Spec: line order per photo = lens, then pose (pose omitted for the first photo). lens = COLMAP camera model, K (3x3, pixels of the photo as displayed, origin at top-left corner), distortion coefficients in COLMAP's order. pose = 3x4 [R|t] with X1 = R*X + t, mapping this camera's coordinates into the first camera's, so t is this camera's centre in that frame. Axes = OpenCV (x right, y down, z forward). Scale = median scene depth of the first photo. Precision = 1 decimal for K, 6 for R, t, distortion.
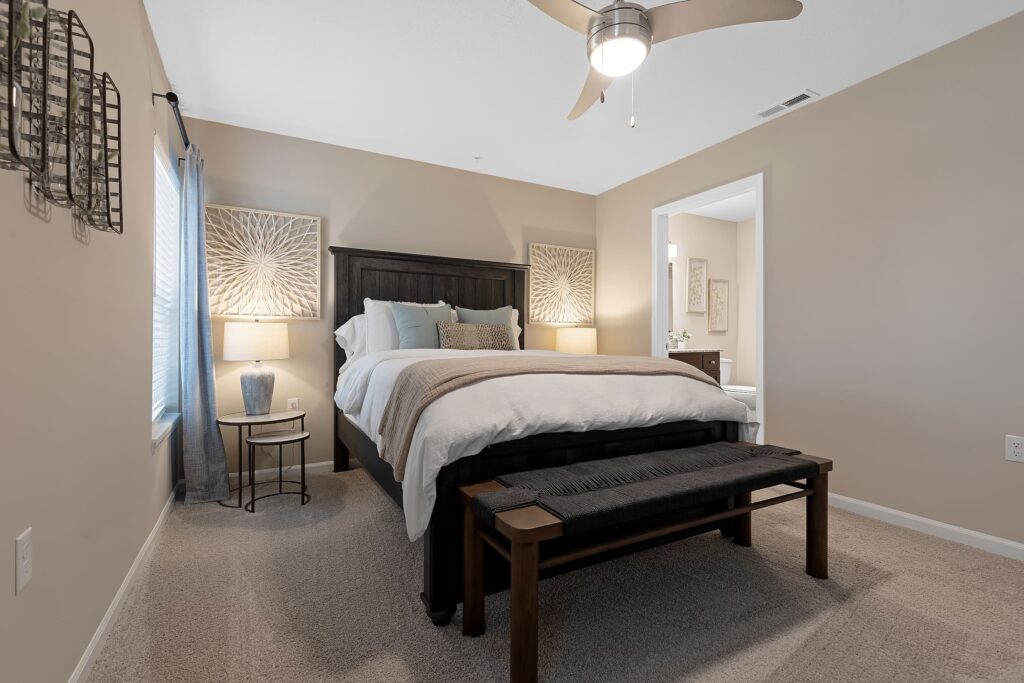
lens RADIAL K [[466.8, 0, 510.4], [0, 466.8, 340.0], [0, 0, 1]] dist [-0.000209, 0.000192]
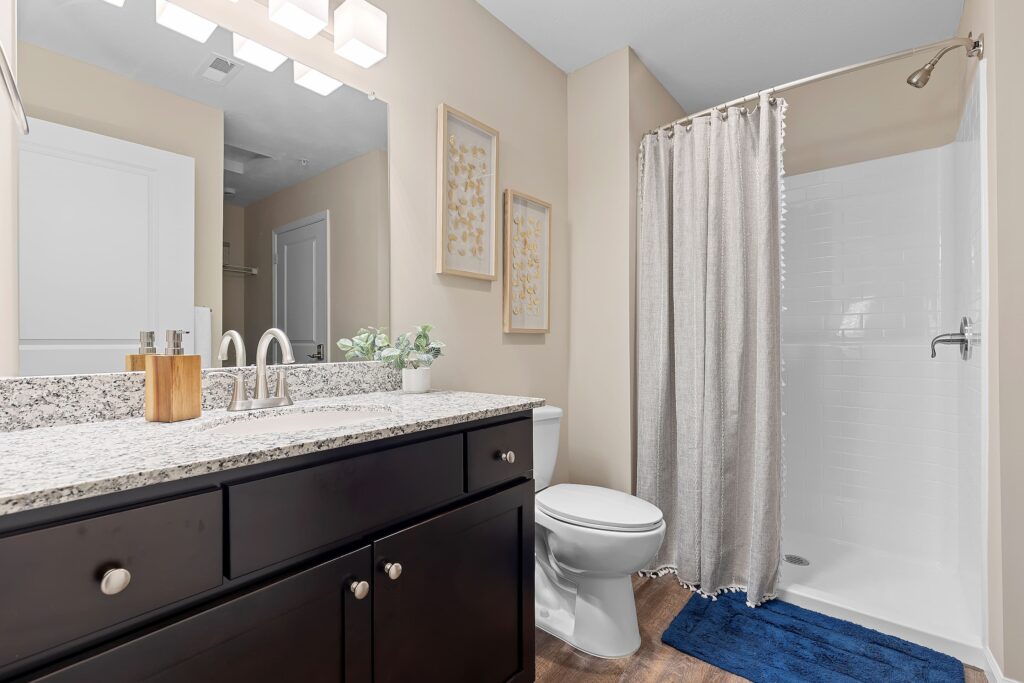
lens RADIAL K [[466.8, 0, 512.7], [0, 466.8, 342.5], [0, 0, 1]] dist [-0.000209, 0.000192]
pose [[0.928008, -0.005233, 0.372525, 0.294893], [0.006271, 0.999979, -0.001574, -0.010161], [-0.372509, 0.003796, 0.928021, 0.658058]]
